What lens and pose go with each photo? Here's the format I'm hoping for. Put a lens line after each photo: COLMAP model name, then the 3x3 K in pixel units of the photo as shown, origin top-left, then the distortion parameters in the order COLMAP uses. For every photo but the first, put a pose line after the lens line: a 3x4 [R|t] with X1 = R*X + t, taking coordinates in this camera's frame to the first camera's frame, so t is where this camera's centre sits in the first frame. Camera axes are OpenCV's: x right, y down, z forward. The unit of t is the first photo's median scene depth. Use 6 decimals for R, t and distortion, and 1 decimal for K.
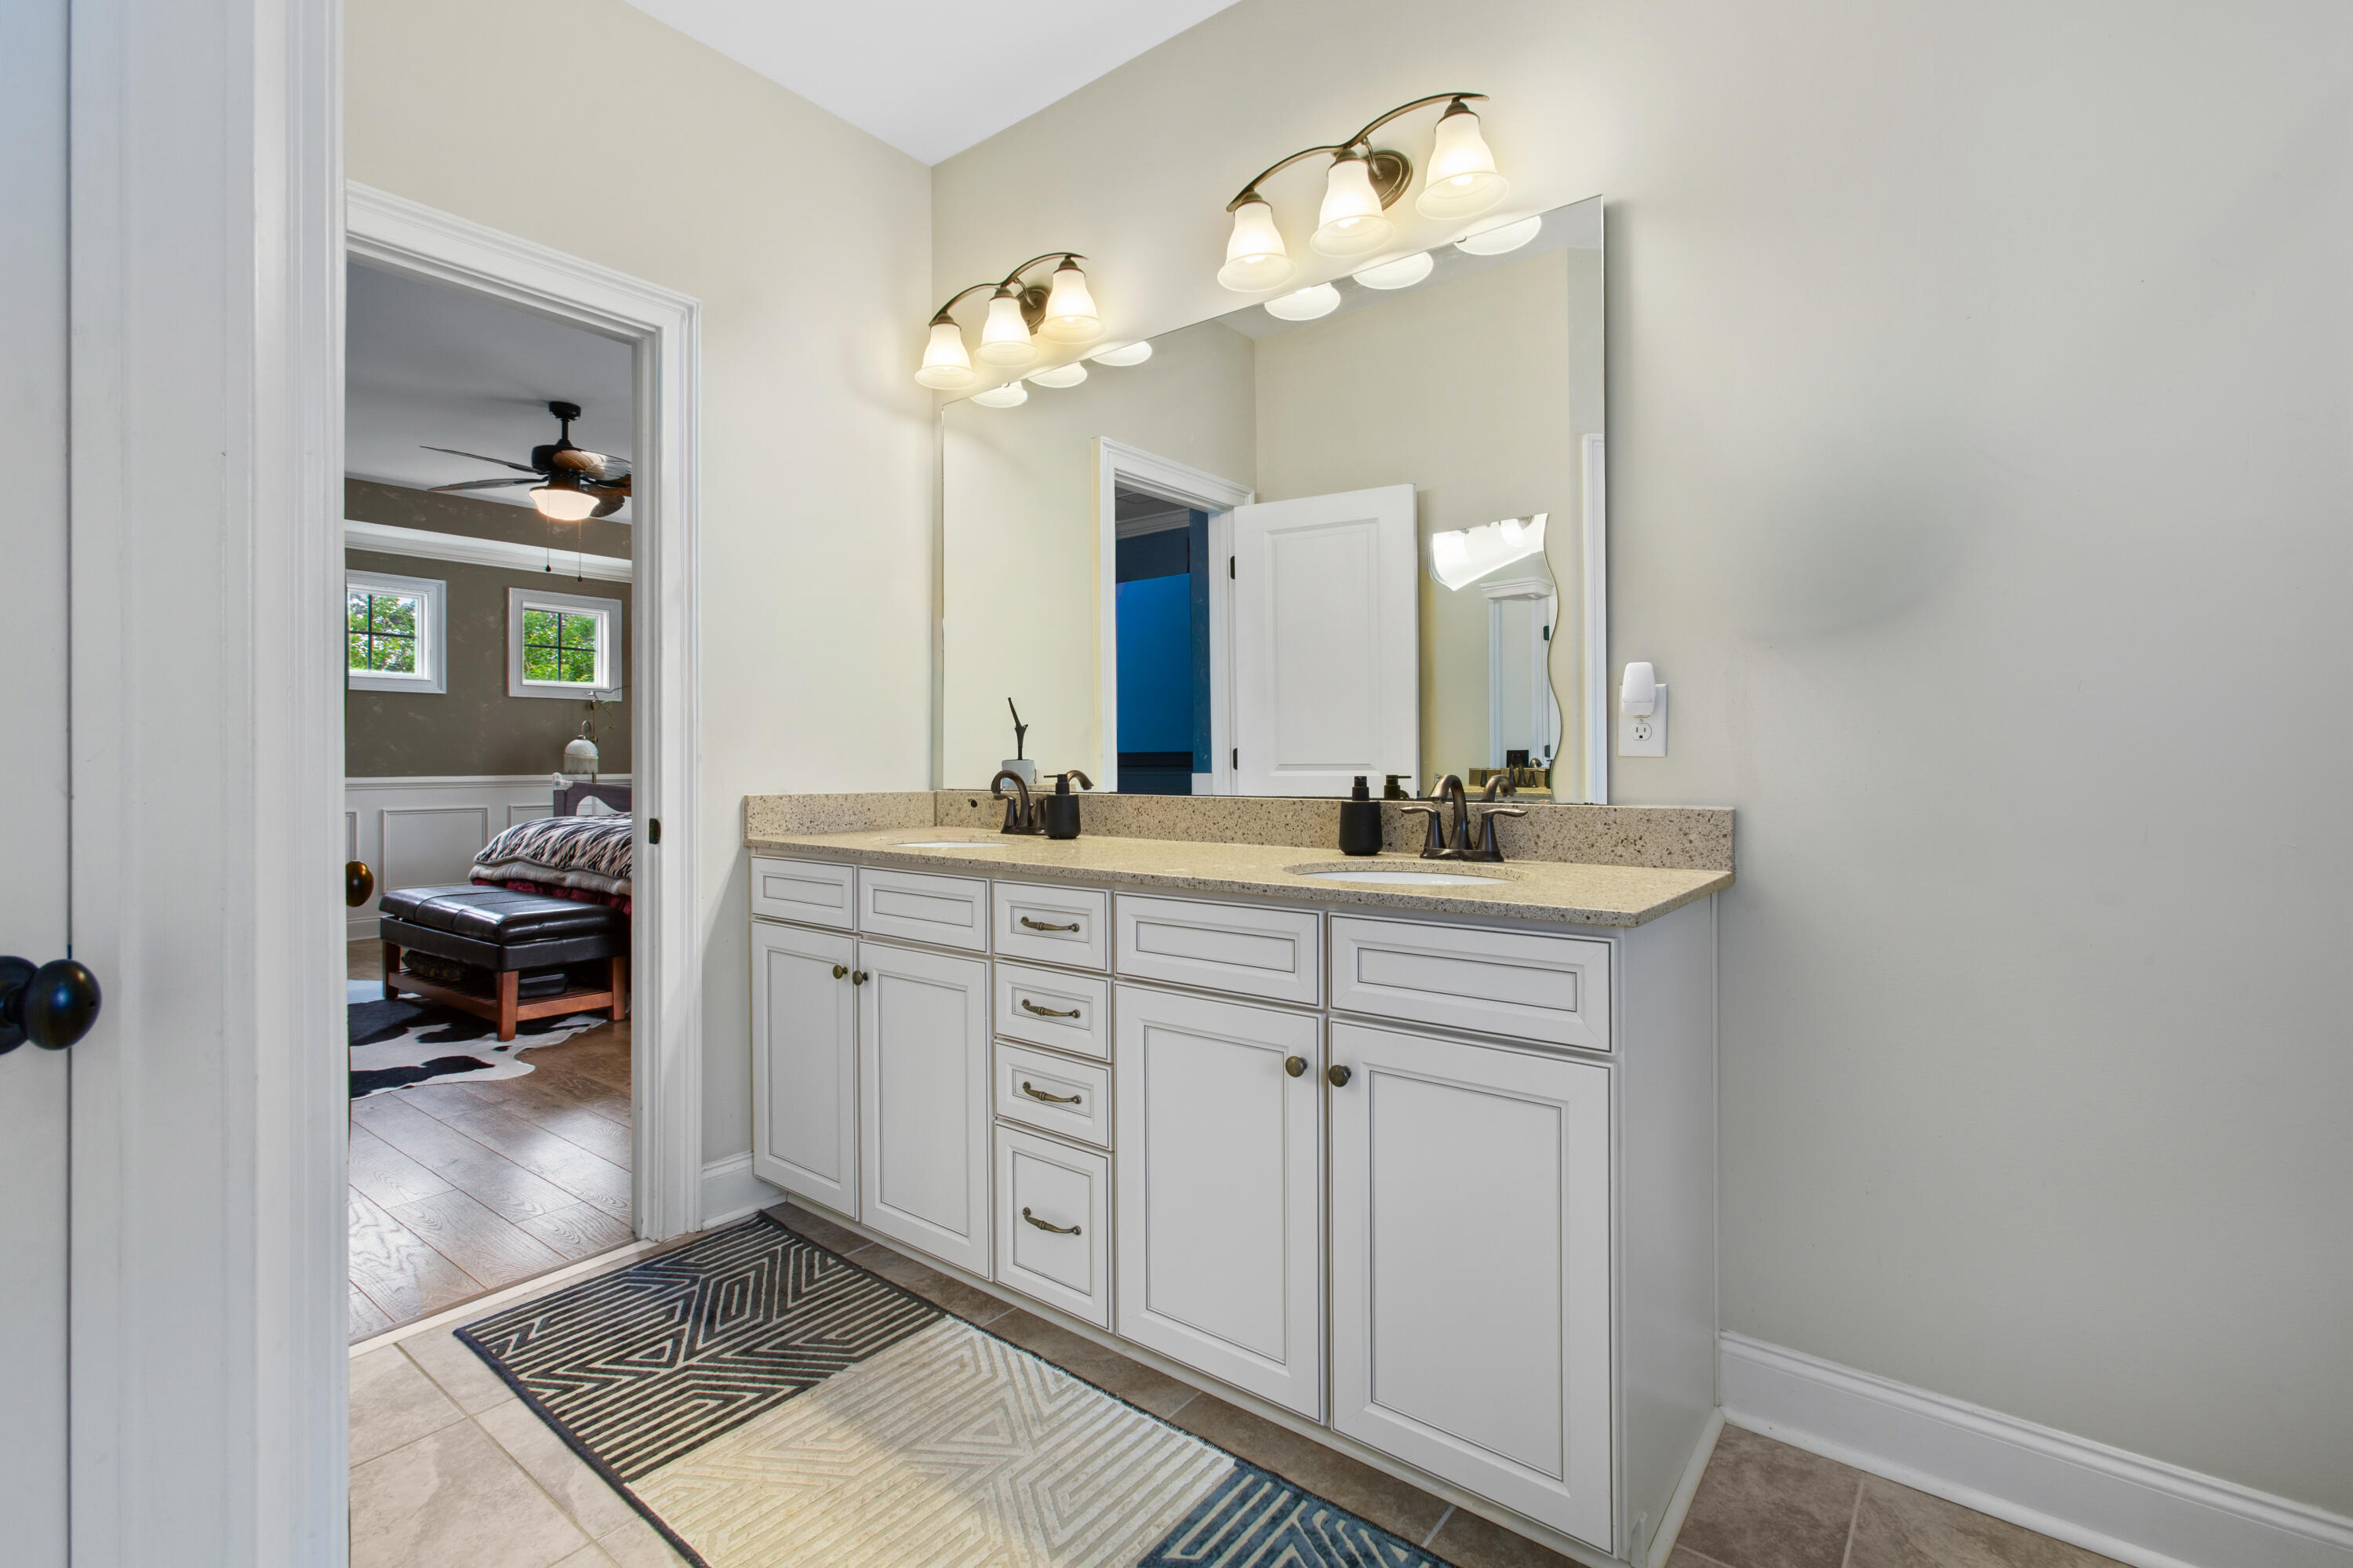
lens RADIAL K [[1065.3, 0, 1181.3], [0, 1065.3, 769.5], [0, 0, 1]] dist [-0.011900, 0.007218]
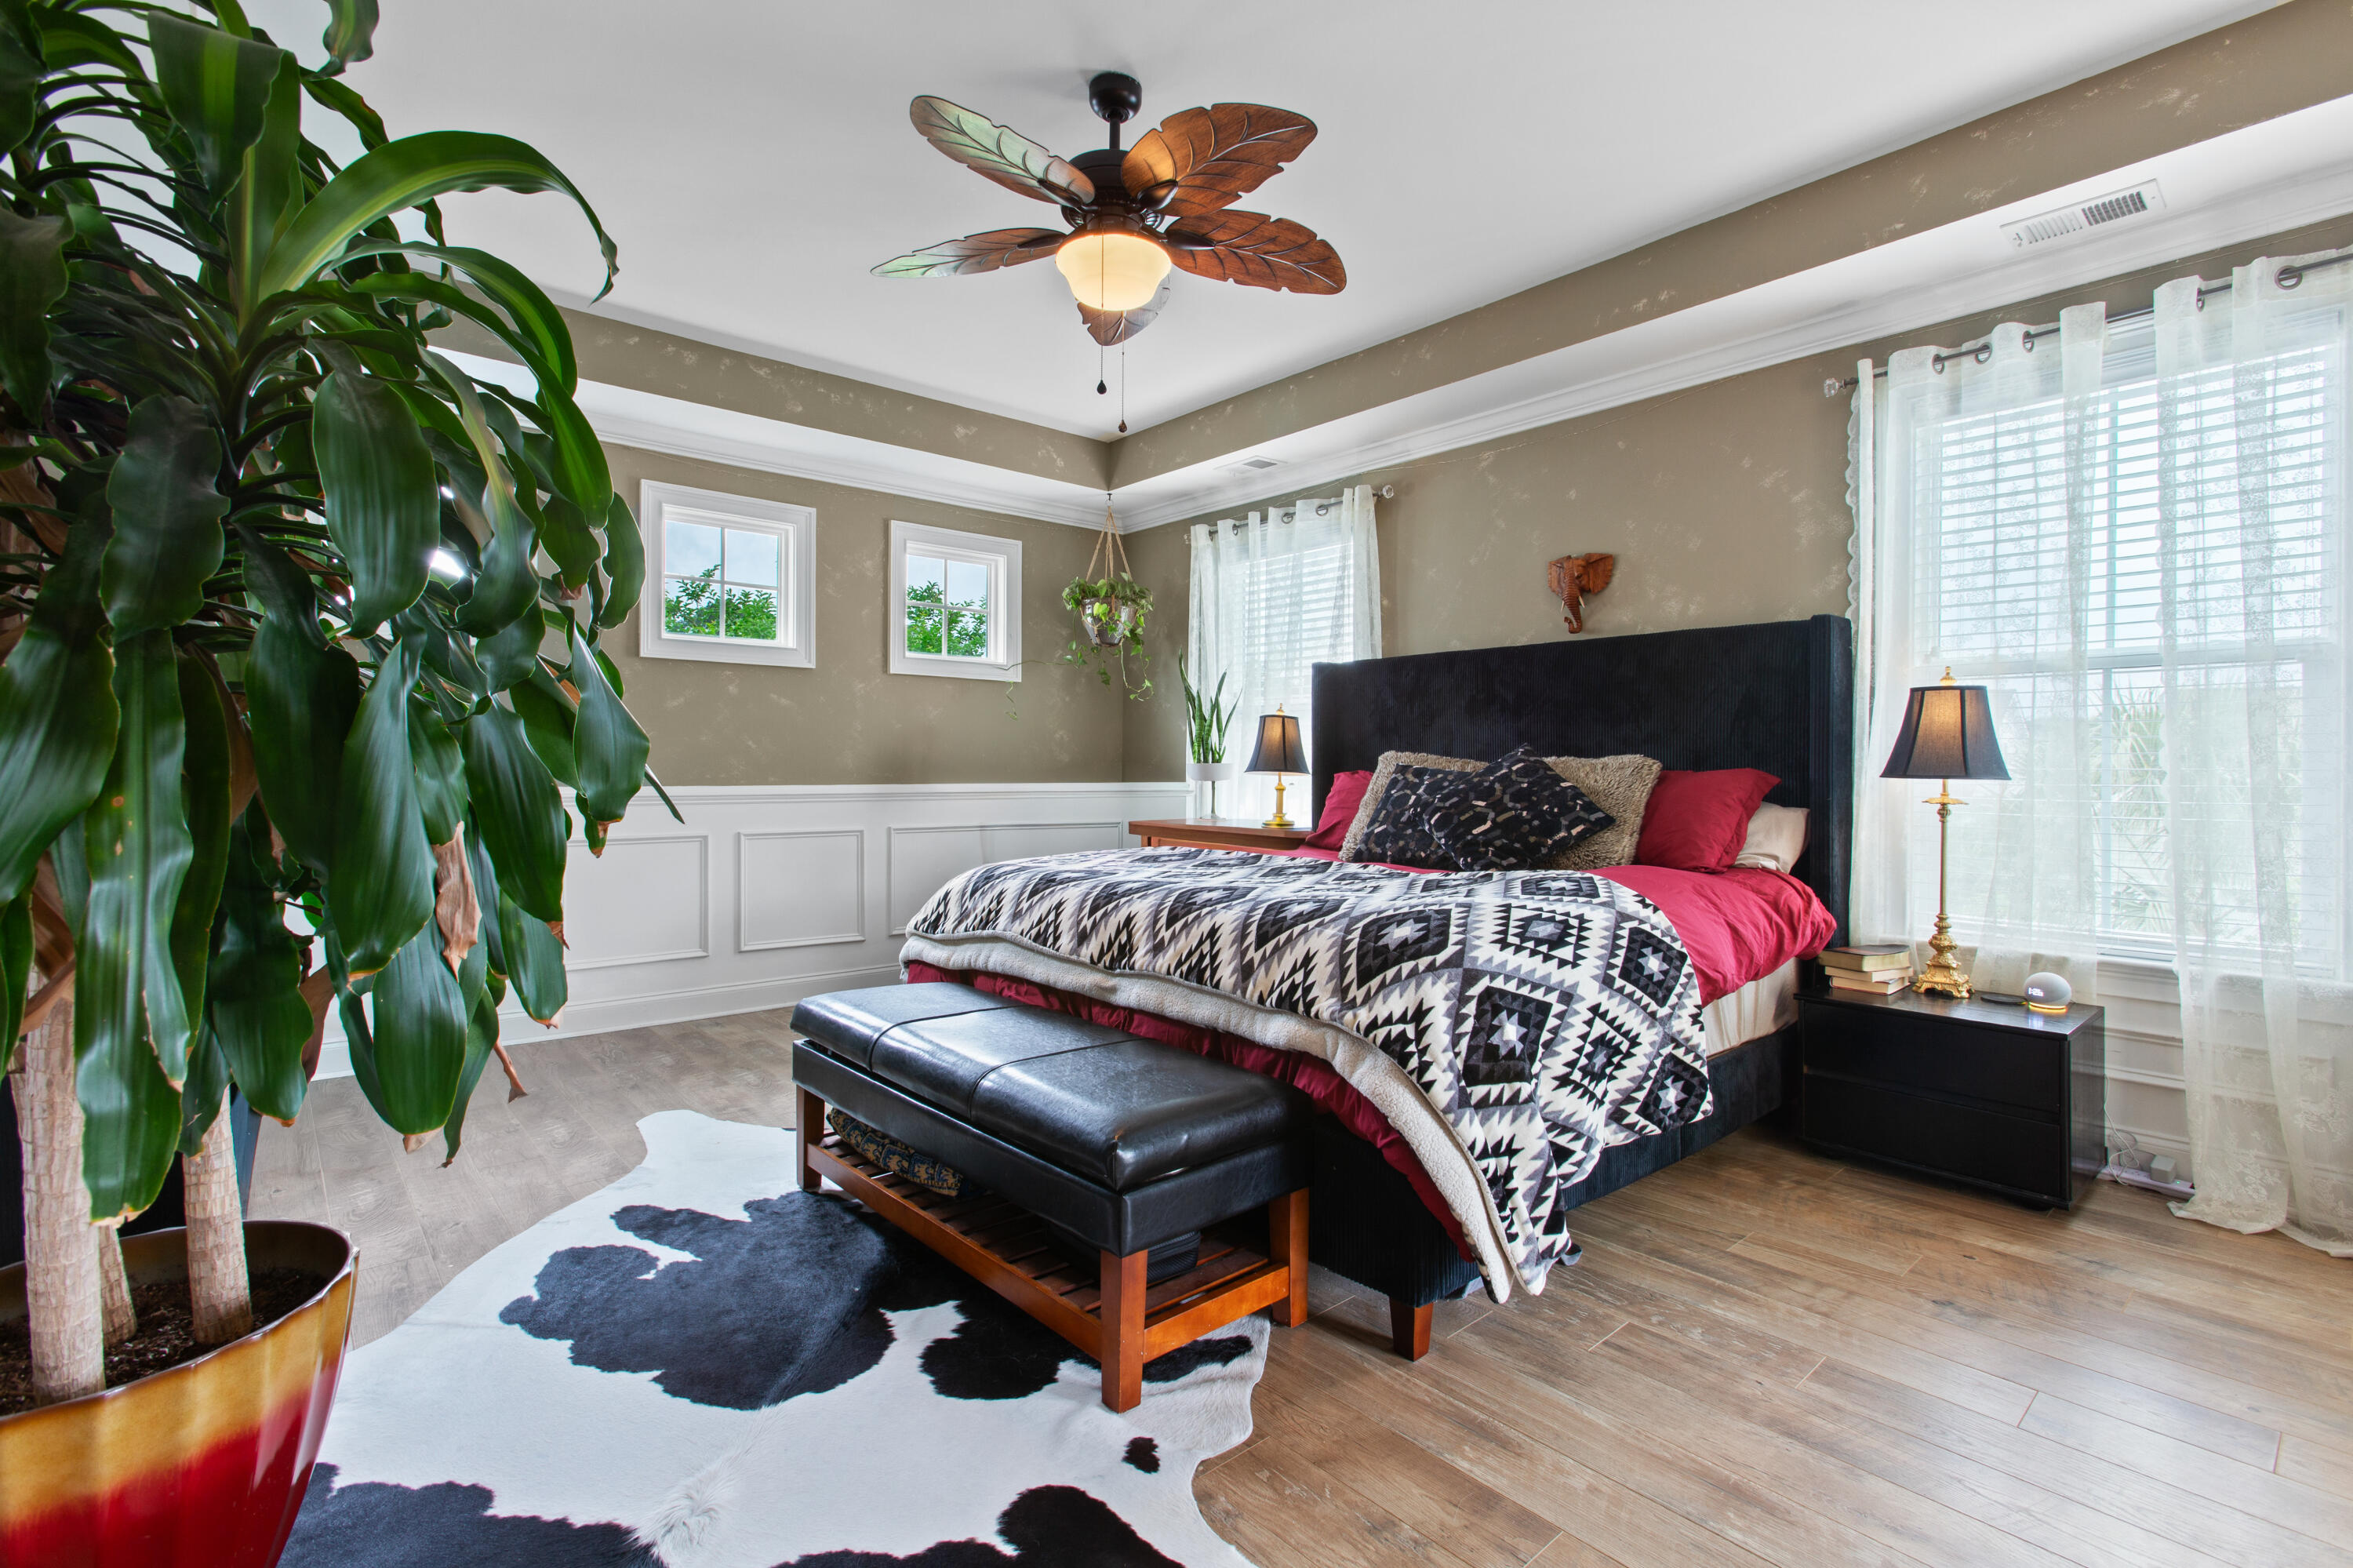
lens RADIAL K [[1065.3, 0, 1171.1], [0, 1065.3, 778.4], [0, 0, 1]] dist [-0.011900, 0.007218]
pose [[0.981645, 0.005065, -0.190650, -0.442600], [-0.004069, 0.999976, 0.005613, -0.004594], [0.190674, -0.004734, 0.981642, 0.476800]]
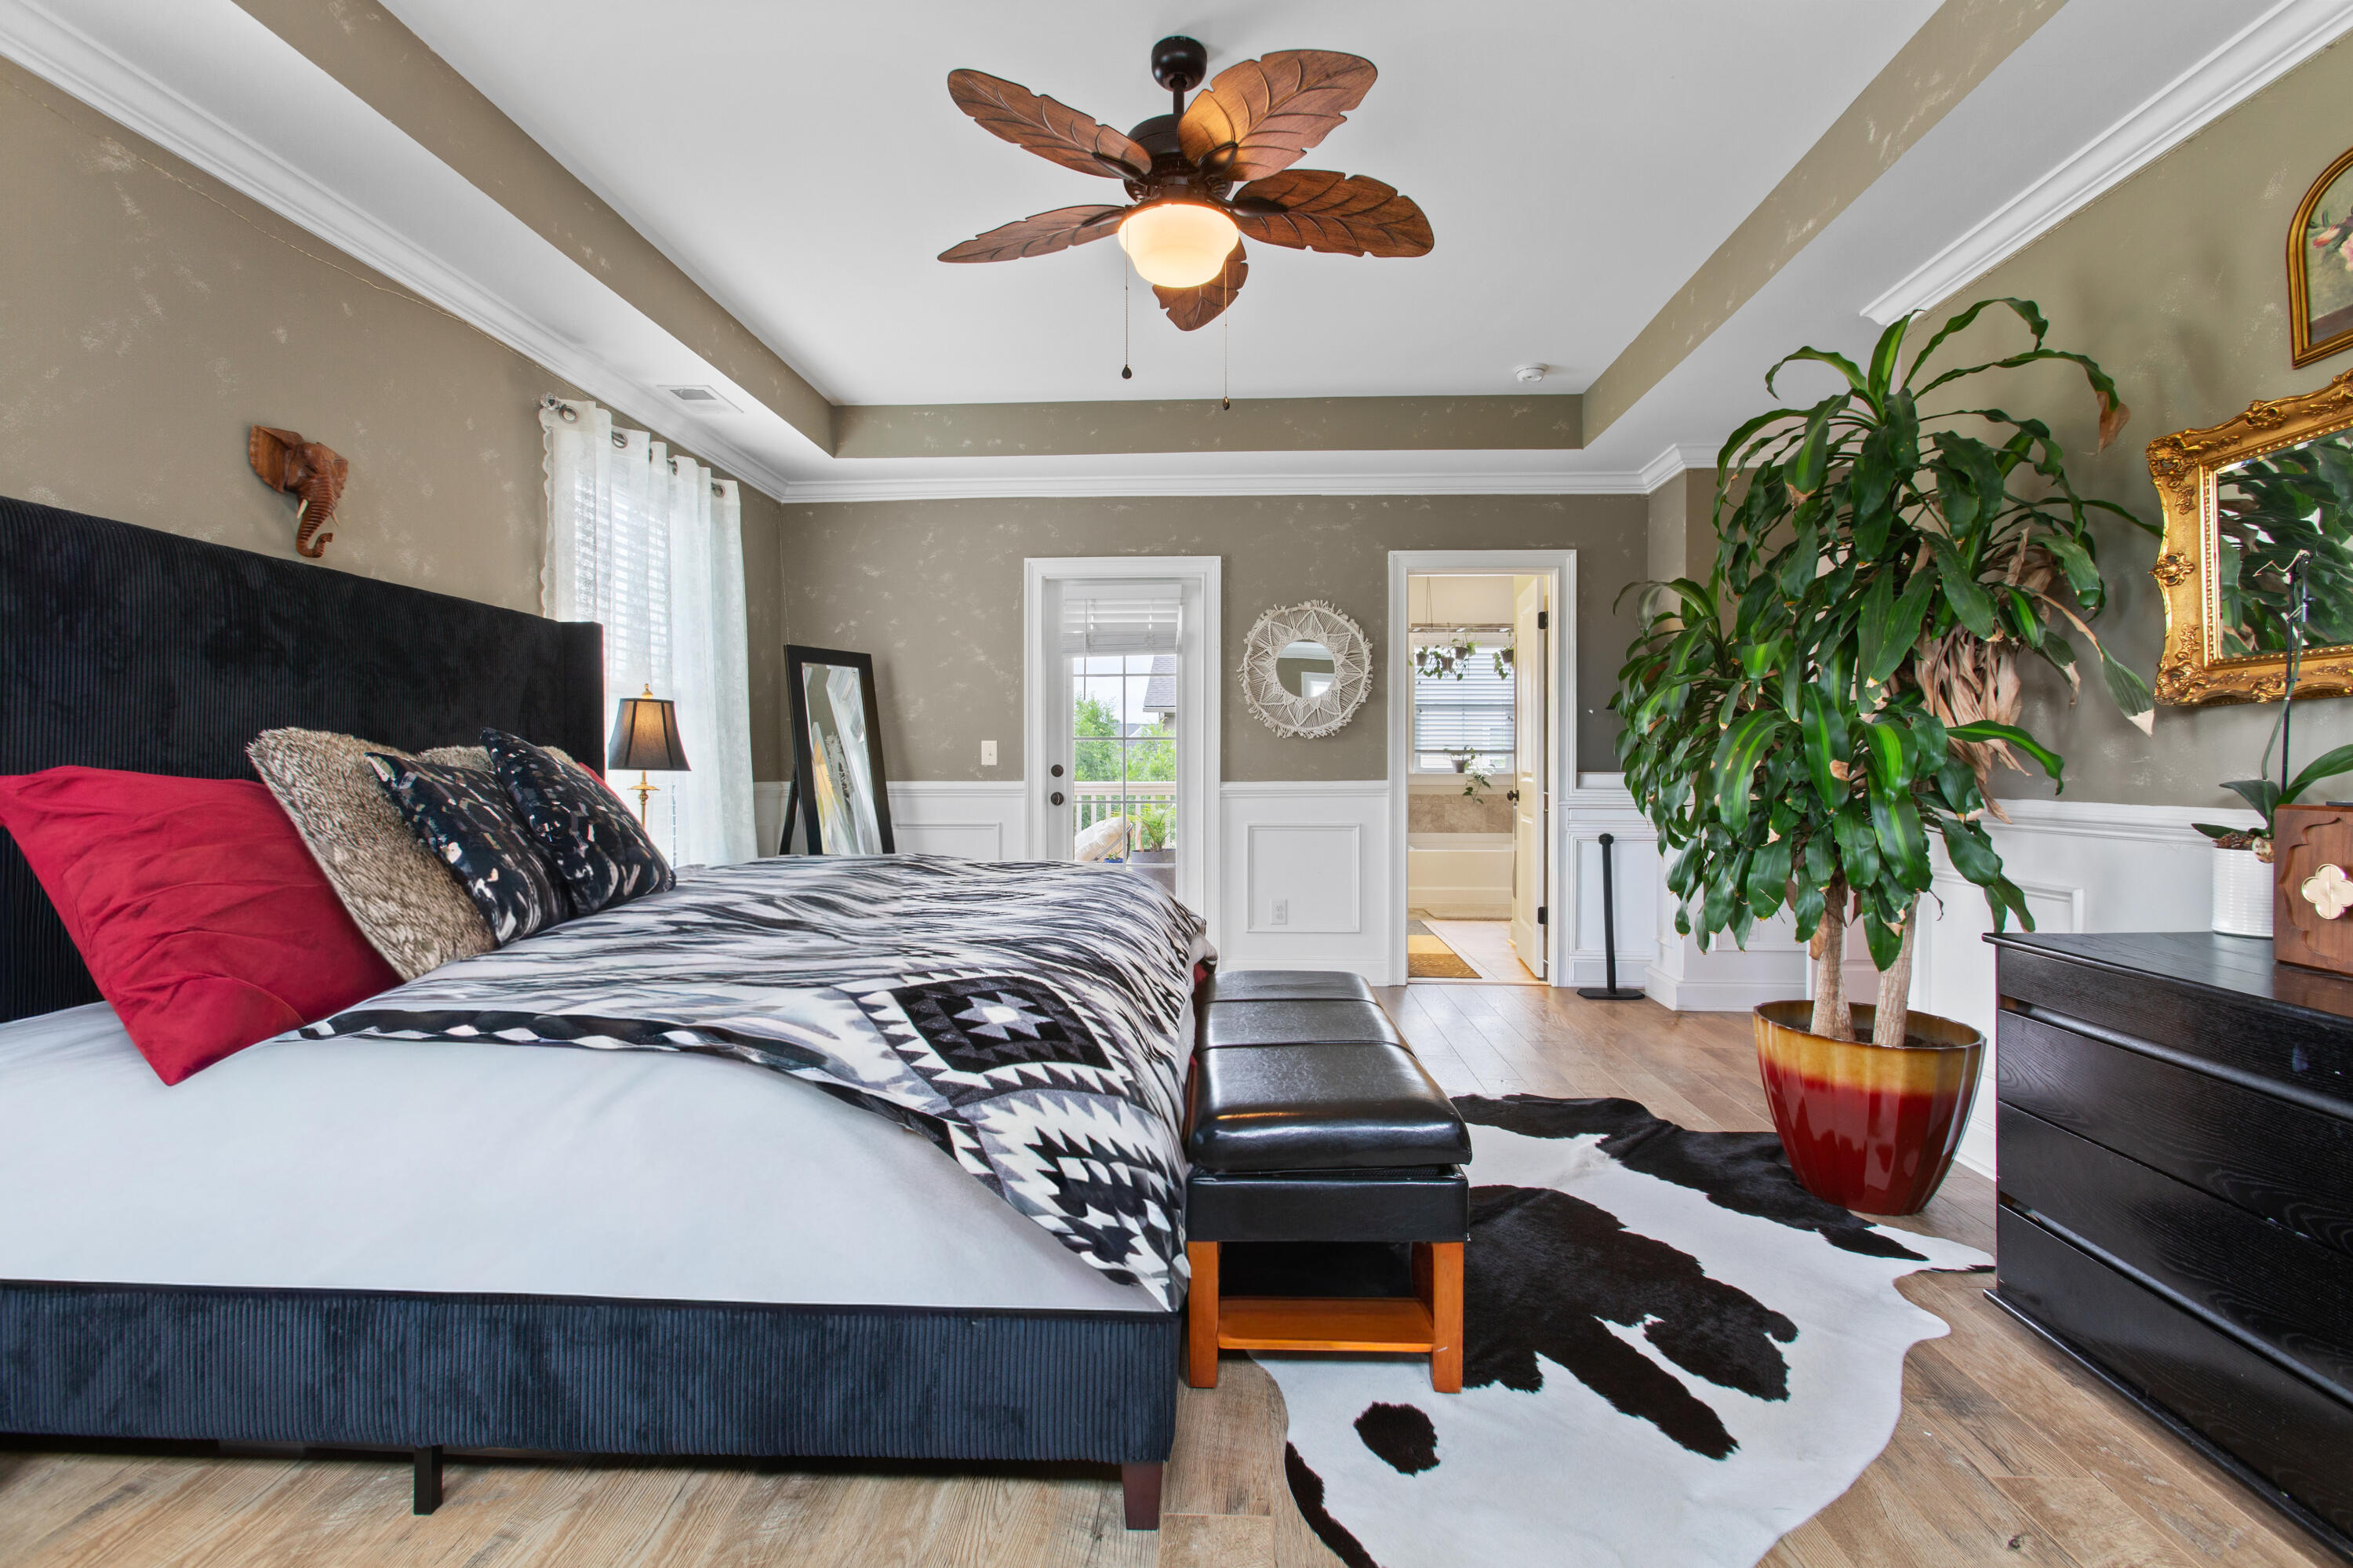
lens RADIAL K [[1065.3, 0, 1184.0], [0, 1065.3, 772.4], [0, 0, 1]] dist [-0.011900, 0.007218]
pose [[-0.584150, -0.006048, 0.811623, -0.956669], [-0.000992, 0.999977, 0.006737, -0.007023], [-0.811645, 0.003130, -0.584143, 1.240830]]
